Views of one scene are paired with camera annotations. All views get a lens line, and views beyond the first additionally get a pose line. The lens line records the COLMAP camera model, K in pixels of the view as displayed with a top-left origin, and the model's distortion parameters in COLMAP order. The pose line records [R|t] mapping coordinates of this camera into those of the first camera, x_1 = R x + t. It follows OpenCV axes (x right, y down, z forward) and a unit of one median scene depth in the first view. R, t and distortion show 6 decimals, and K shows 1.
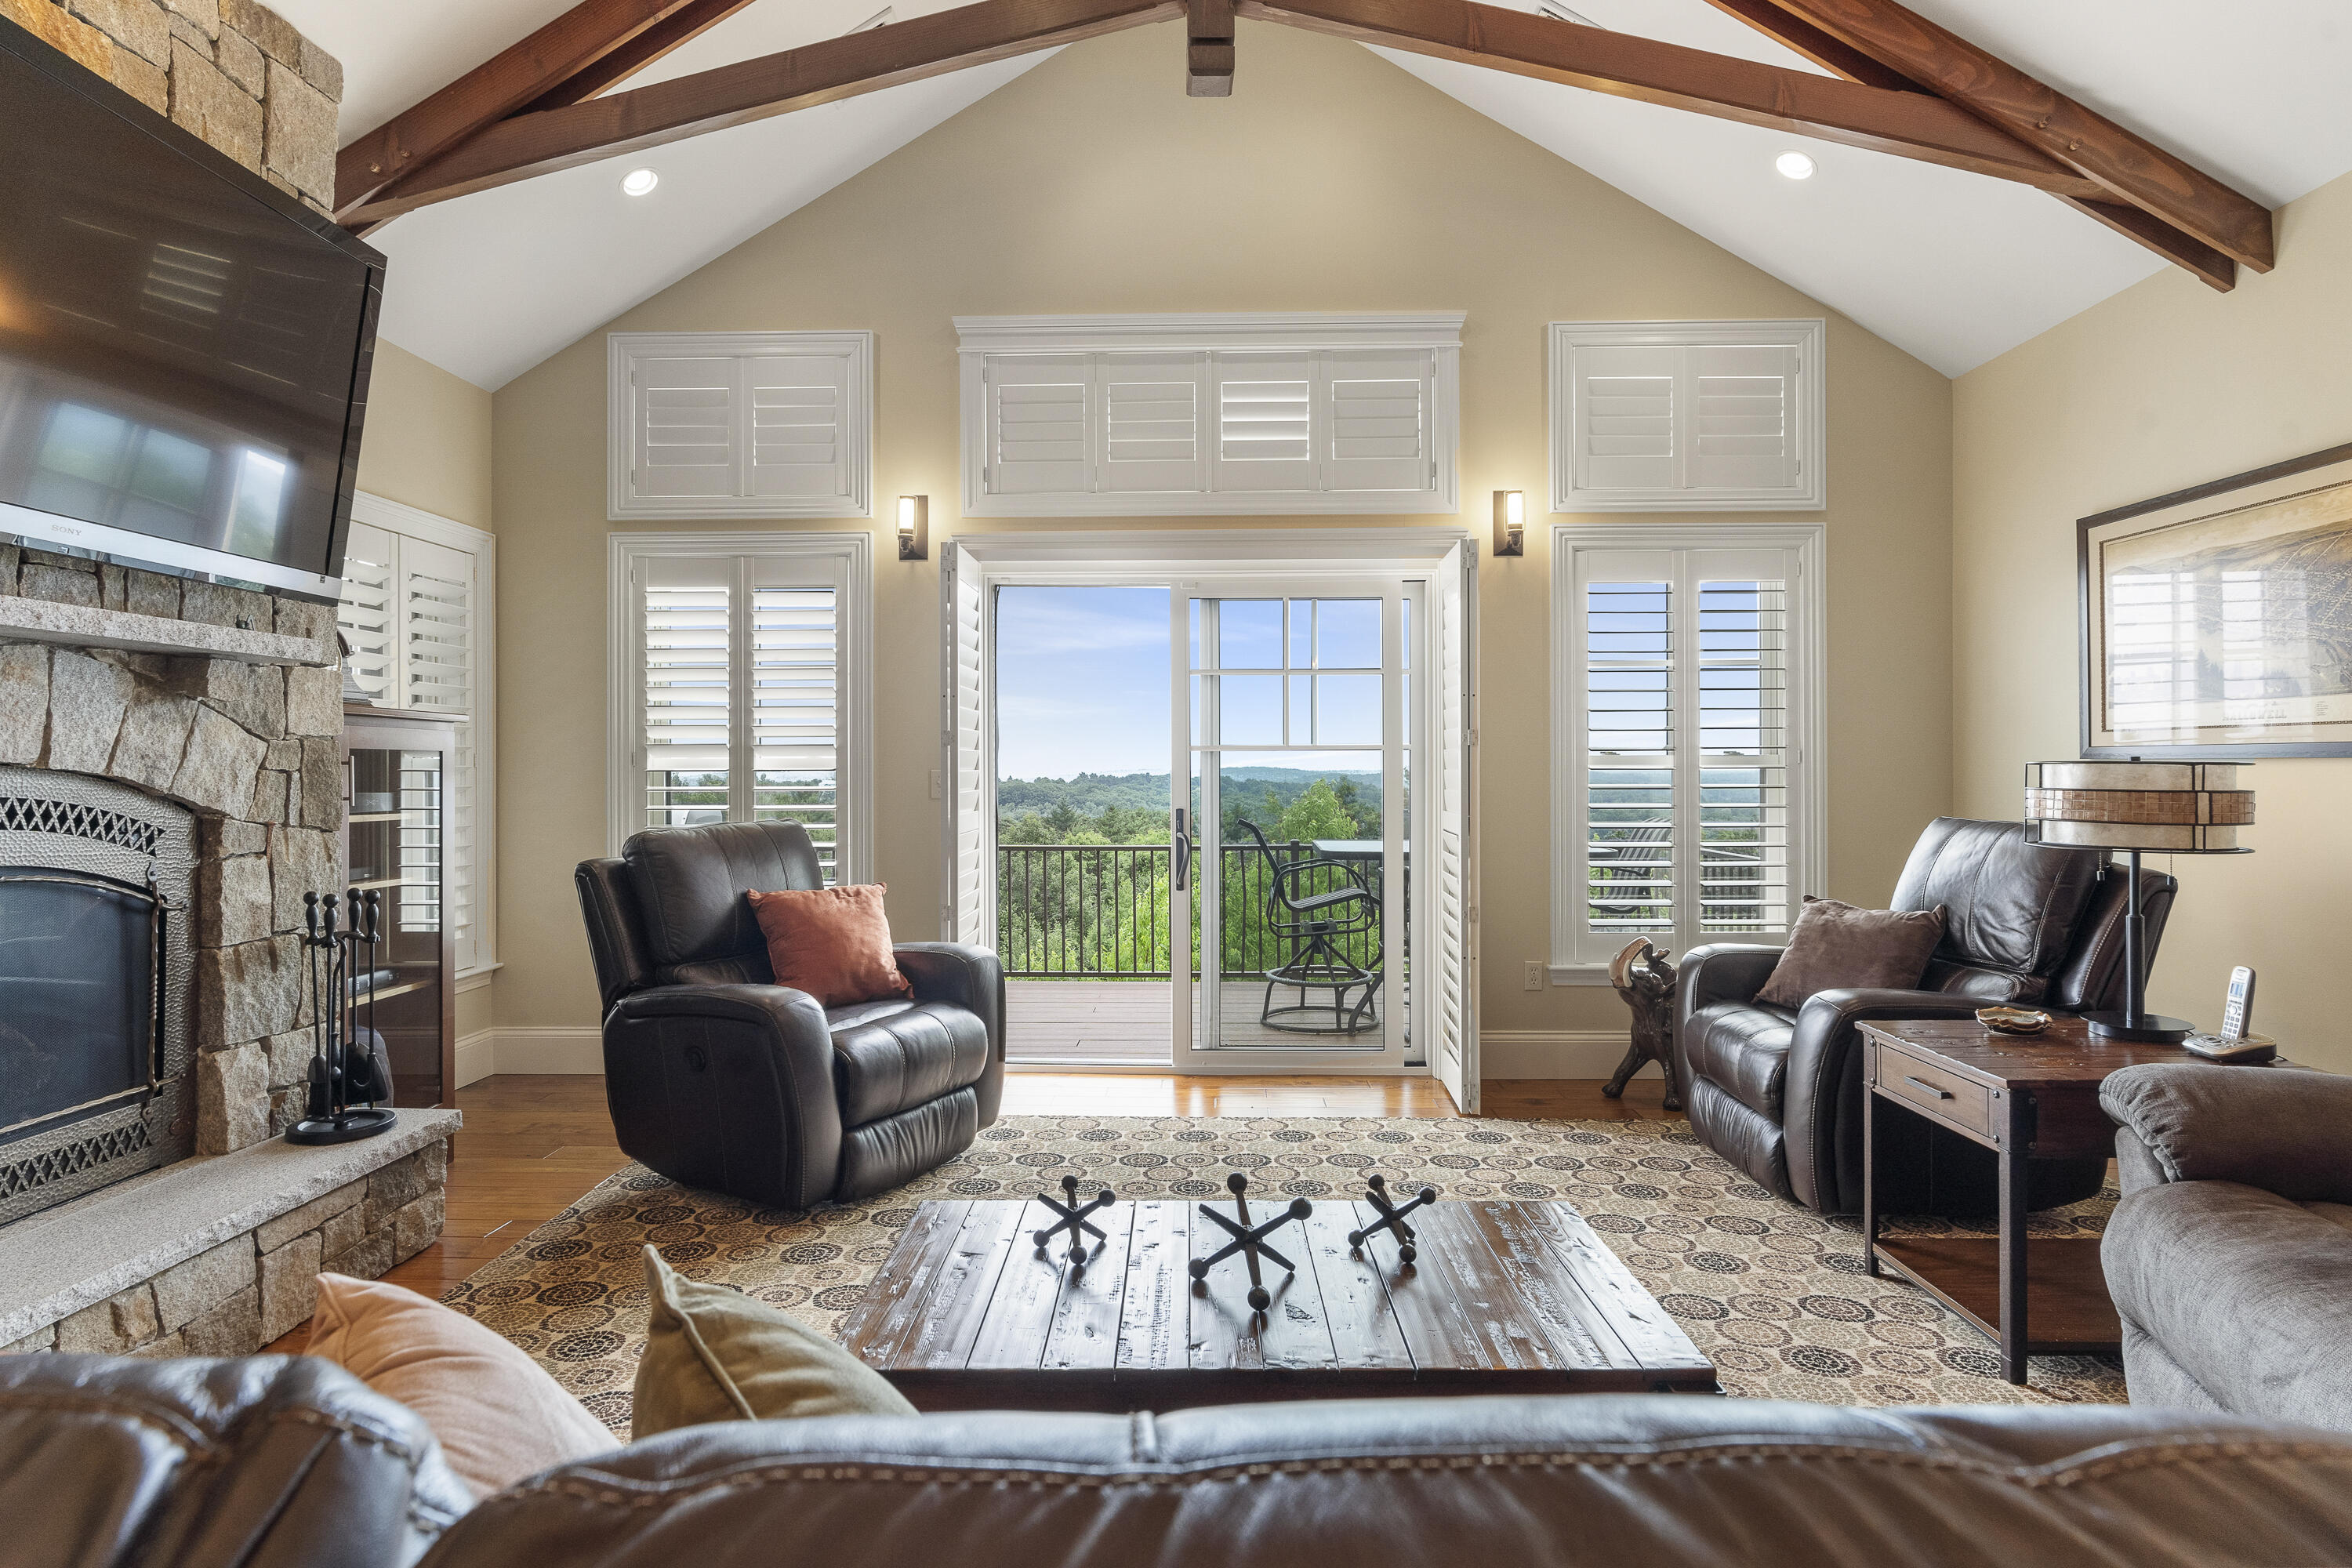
lens RADIAL K [[1209.3, 0, 1180.2], [0, 1209.3, 765.0], [0, 0, 1]] dist [-0.000778, 0.000086]
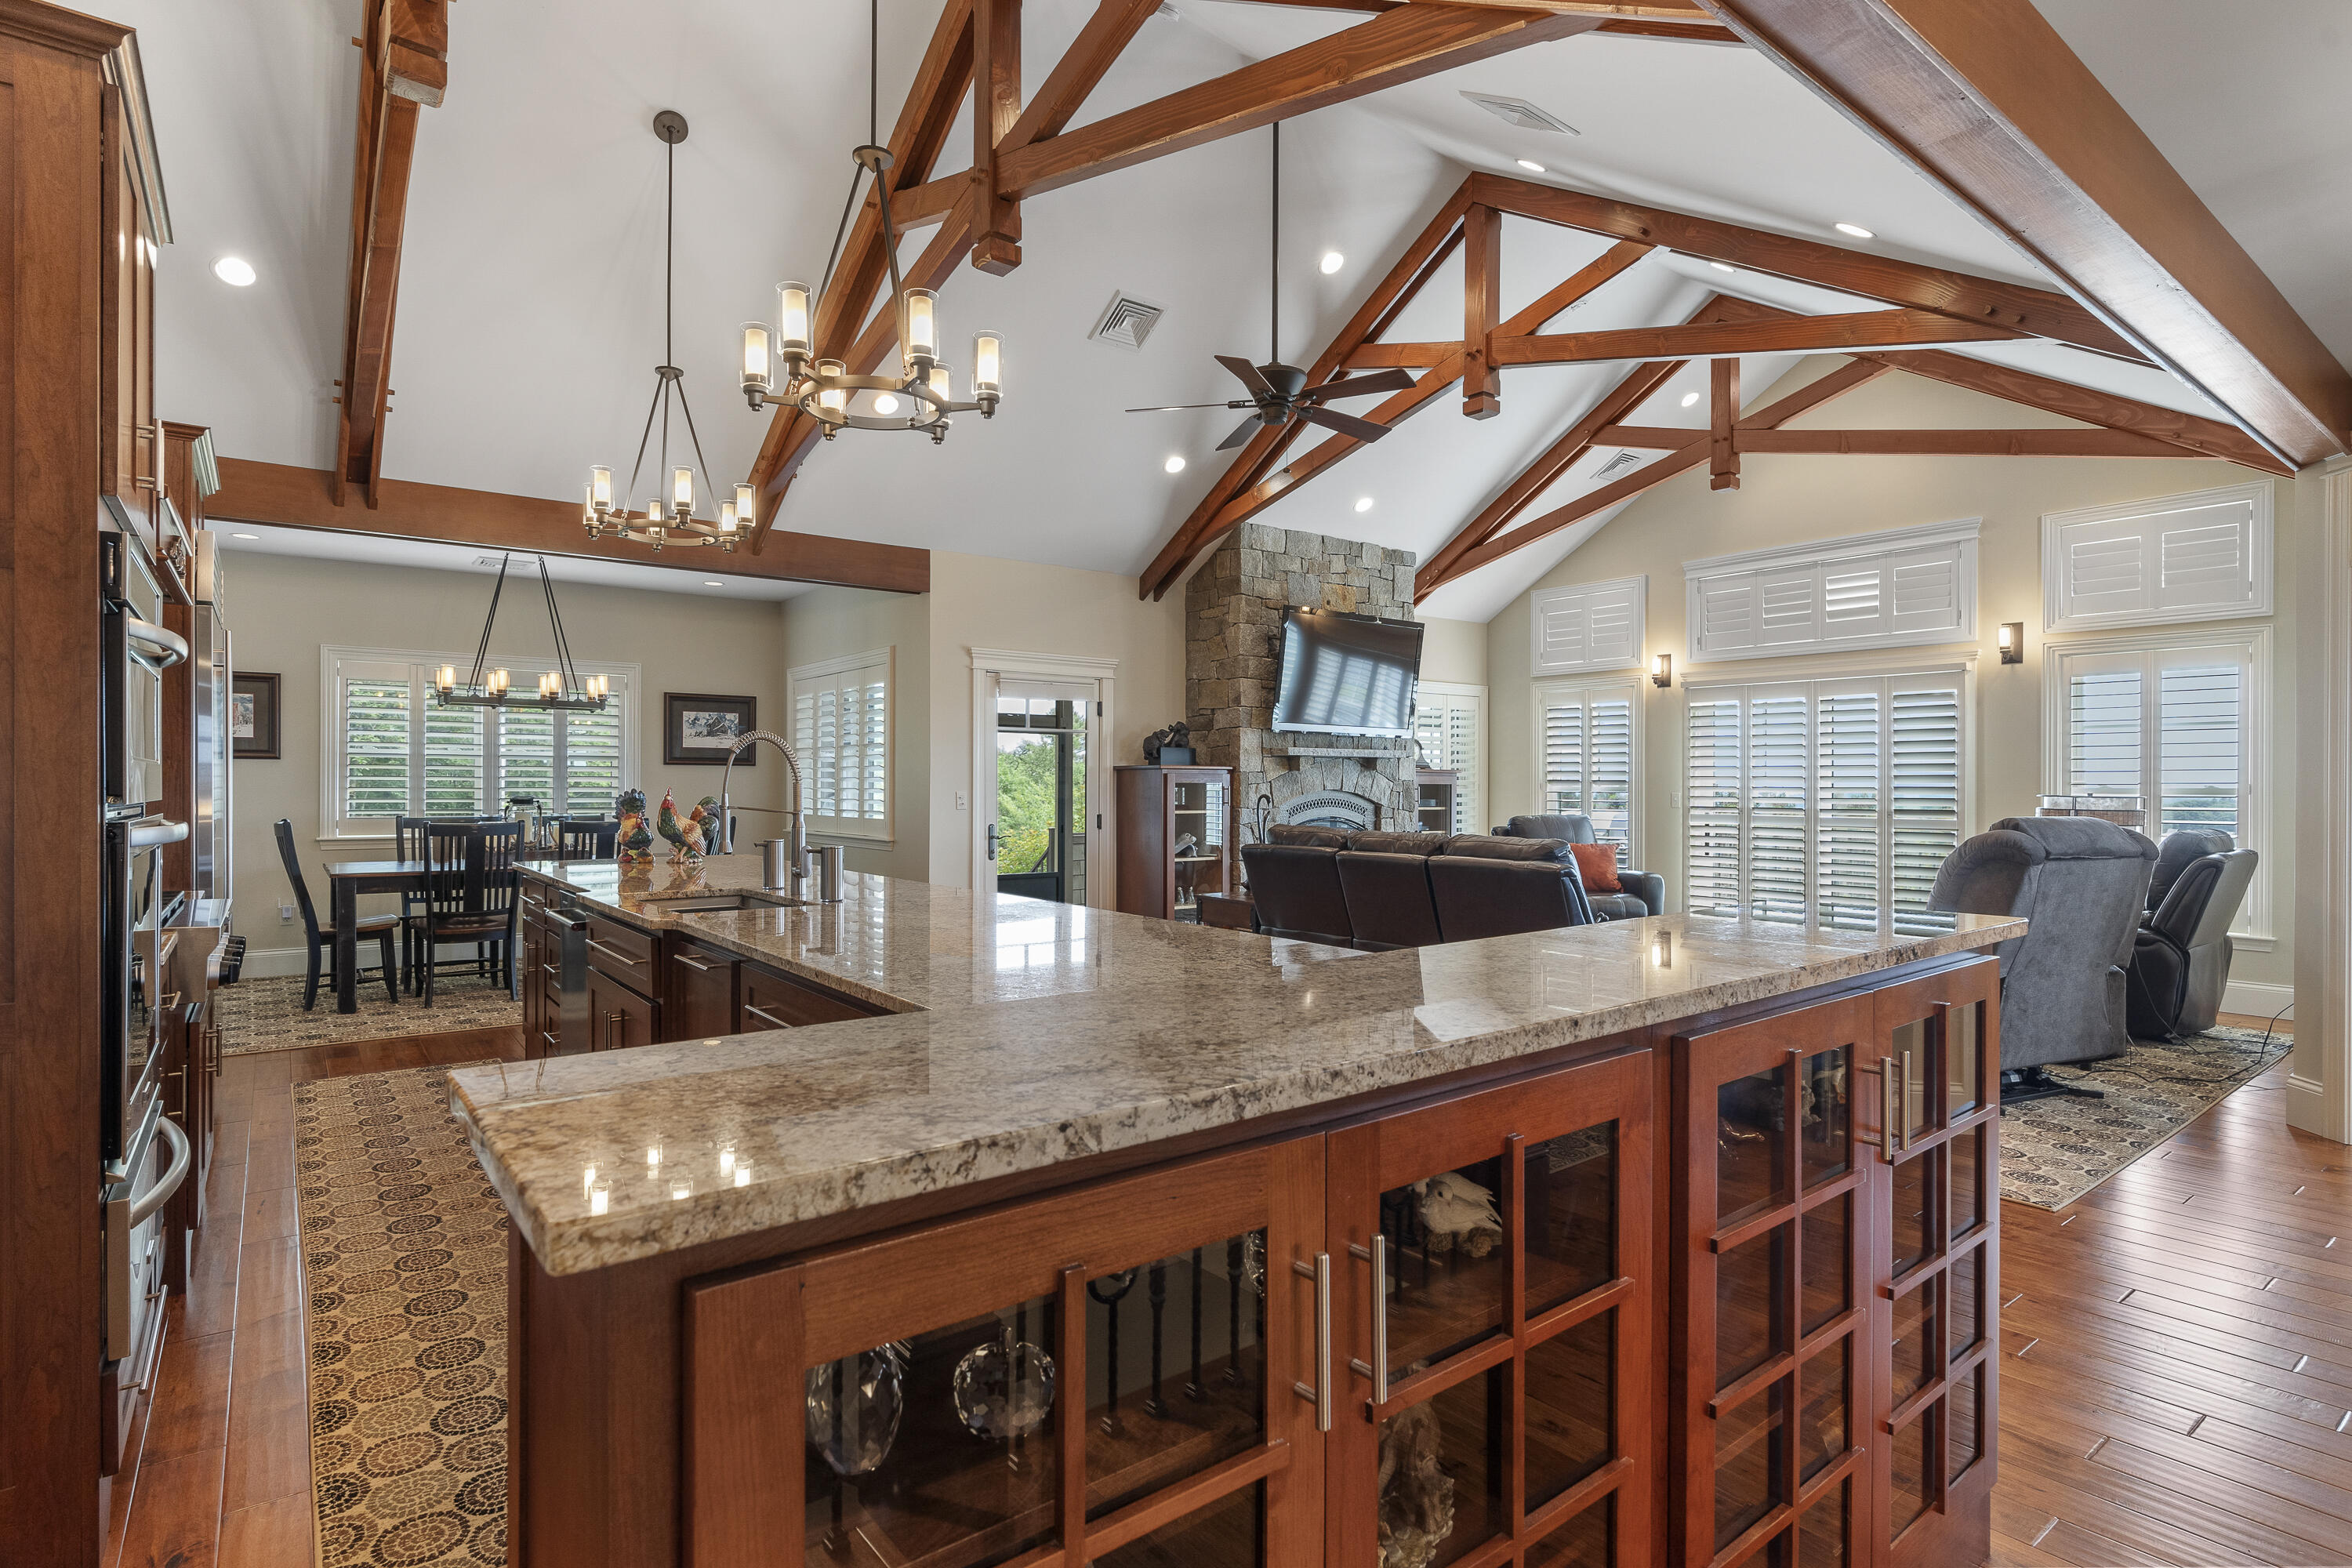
lens RADIAL K [[1179.9, 0, 1171.6], [0, 1179.9, 785.3], [0, 0, 1]] dist [-0.001085, 0.001165]
pose [[0.627319, 0.005556, -0.778743, 1.256074], [-0.001807, 0.999982, 0.005679, -0.027205], [0.778760, -0.002156, 0.627318, -1.356637]]
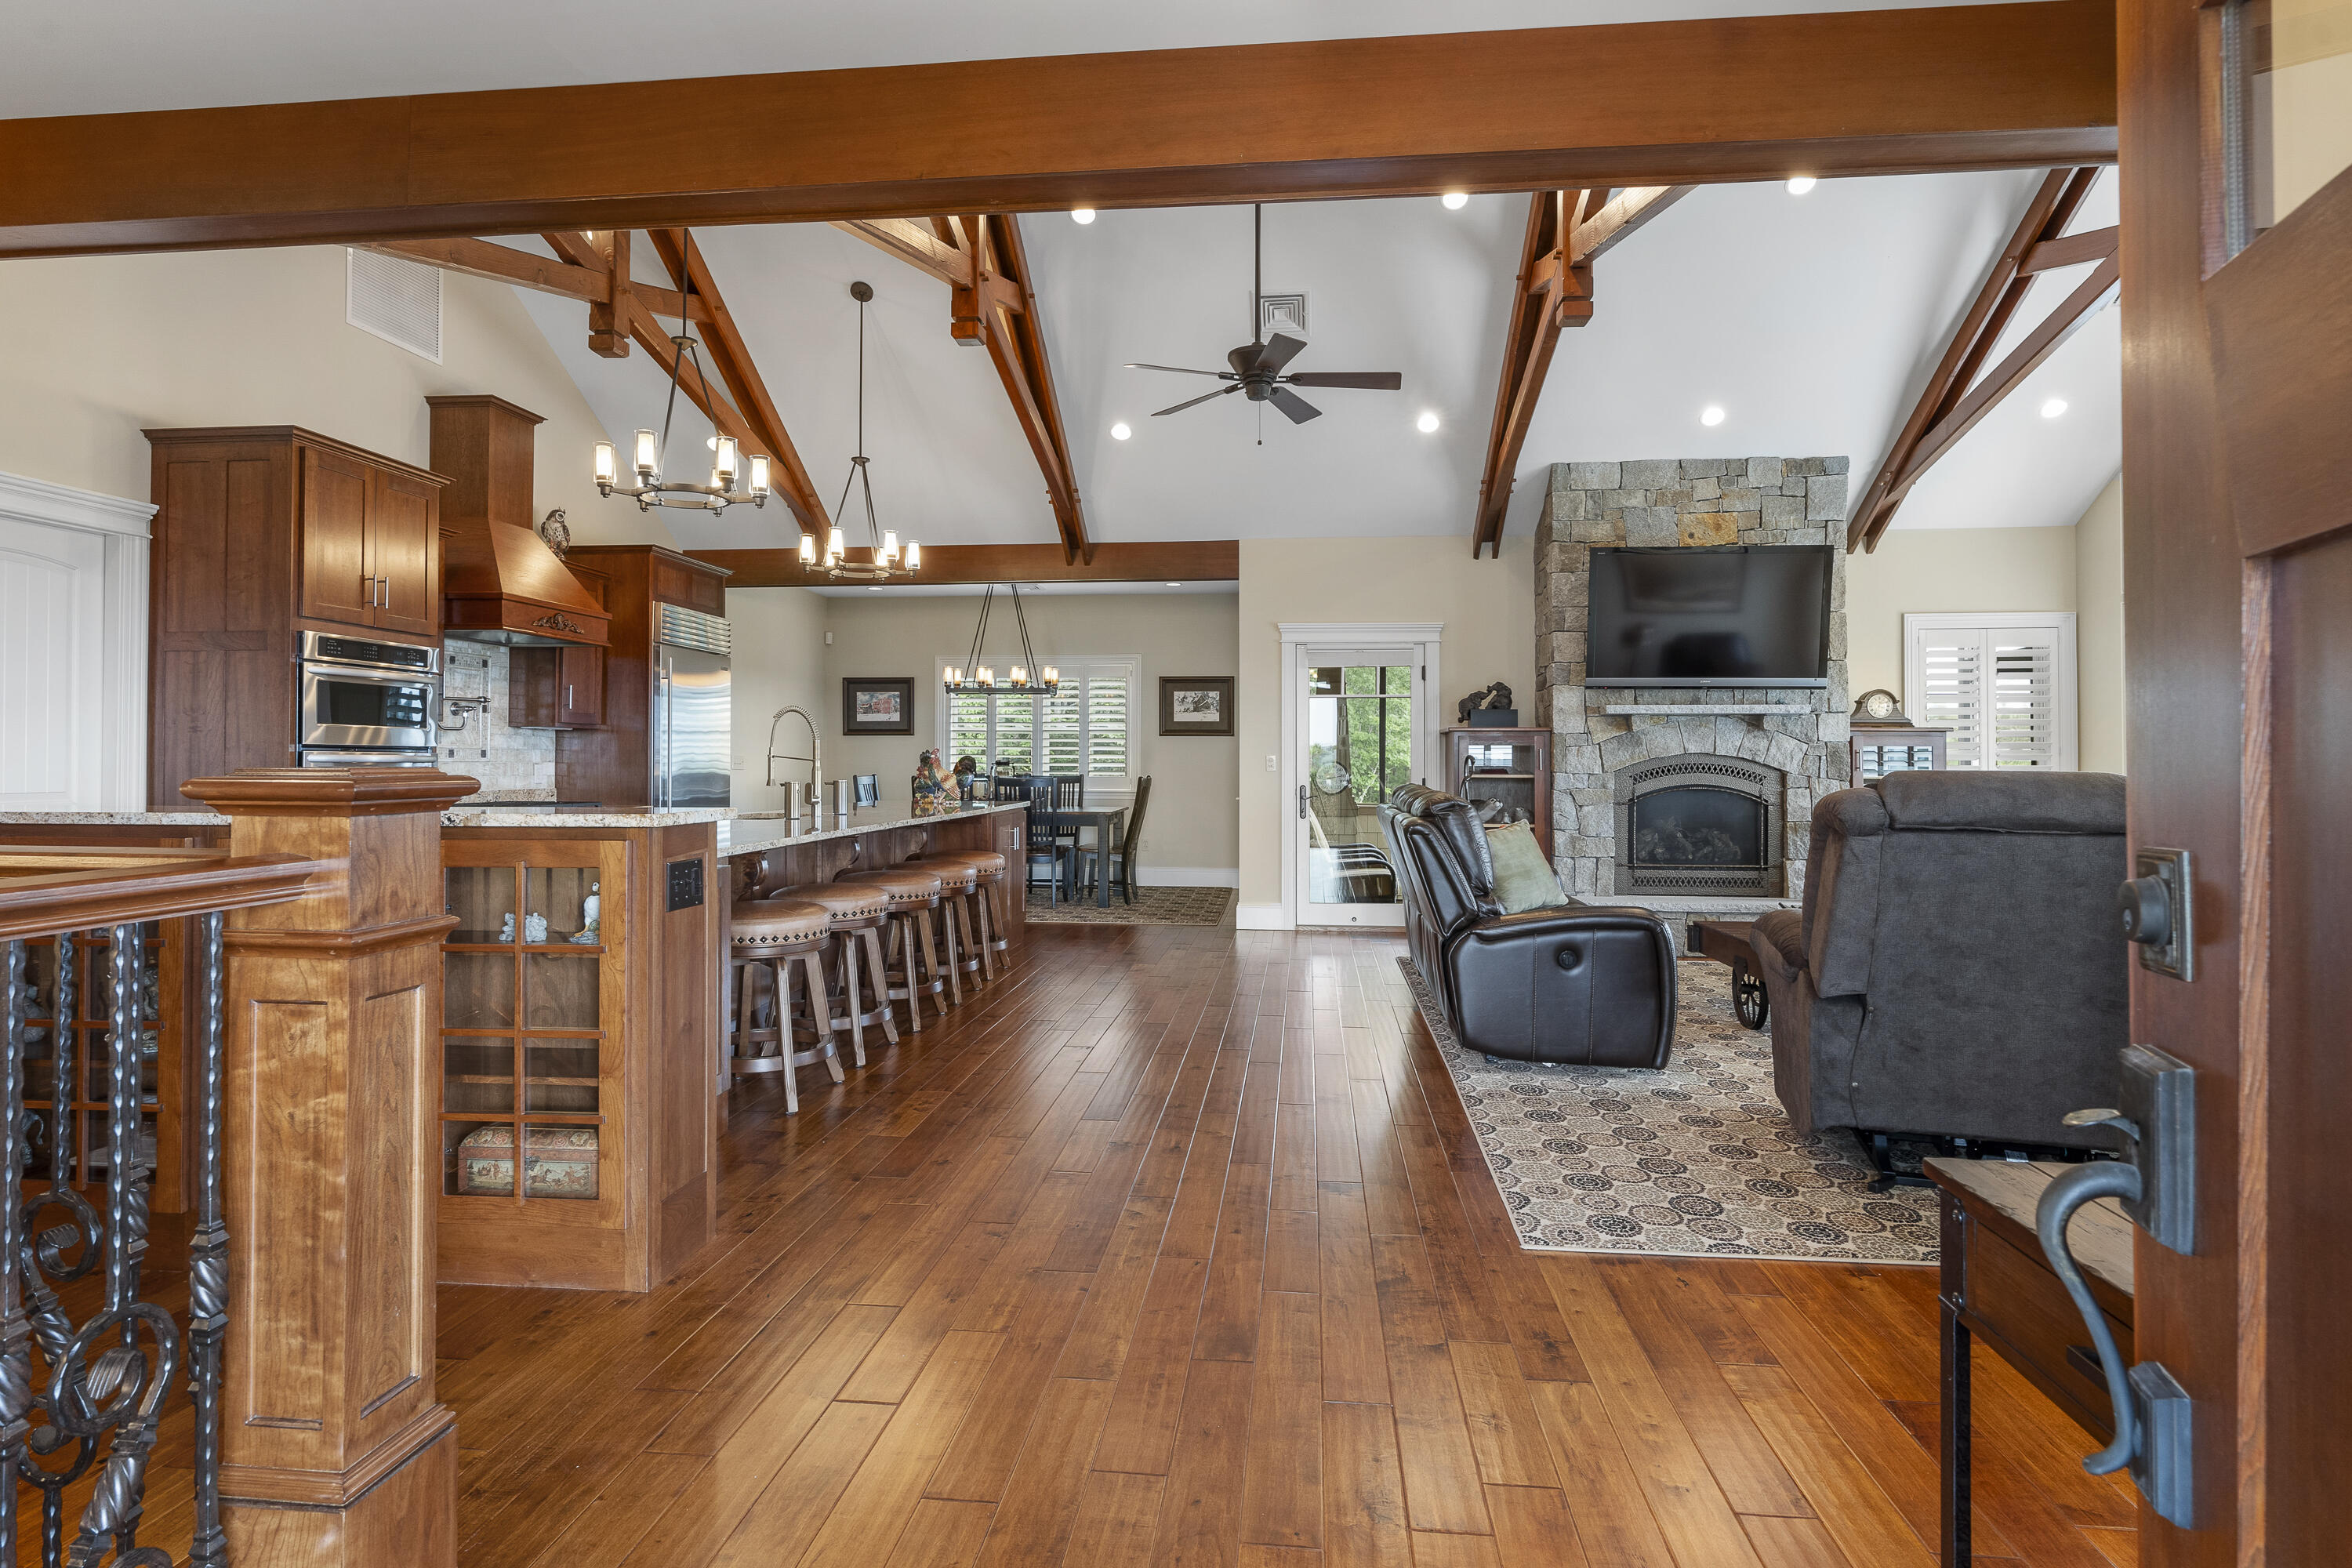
lens RADIAL K [[1239.3, 0, 1182.5], [0, 1239.3, 739.3], [0, 0, 1]] dist [0.000166, 0.000701]
pose [[-0.075382, -0.015034, -0.997041, 1.921001], [0.001855, 0.999882, -0.015217, 0.007827], [0.997153, -0.002996, -0.075345, -0.123038]]
